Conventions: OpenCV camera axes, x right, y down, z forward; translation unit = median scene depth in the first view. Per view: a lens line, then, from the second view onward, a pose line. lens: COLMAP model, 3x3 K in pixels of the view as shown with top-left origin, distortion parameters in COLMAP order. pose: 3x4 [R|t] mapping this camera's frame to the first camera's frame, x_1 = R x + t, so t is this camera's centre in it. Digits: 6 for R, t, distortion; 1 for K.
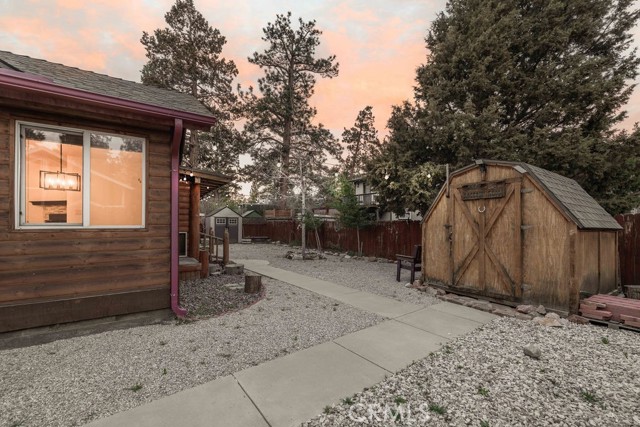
lens RADIAL K [[290.5, 0, 298.3], [0, 290.5, 226.5], [0, 0, 1]] dist [0.000244, 0.000088]
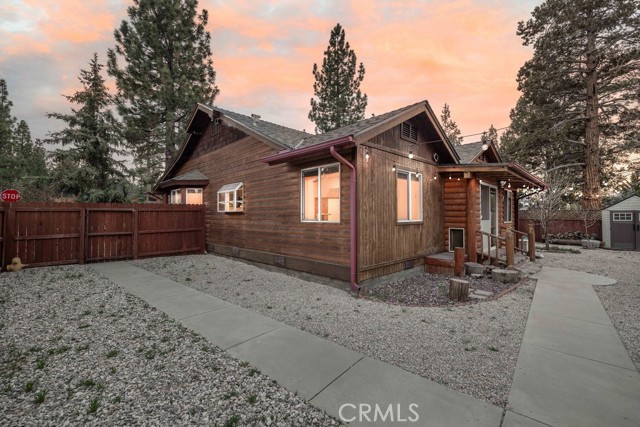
lens RADIAL K [[270.2, 0, 320.0], [0, 270.2, 213.5], [0, 0, 1]] dist [0.001266, 0.000372]
pose [[0.198700, -0.013141, -0.979972, 0.802683], [-0.011860, 0.999805, -0.015811, -0.018867], [0.979989, 0.014764, 0.198506, 0.629558]]
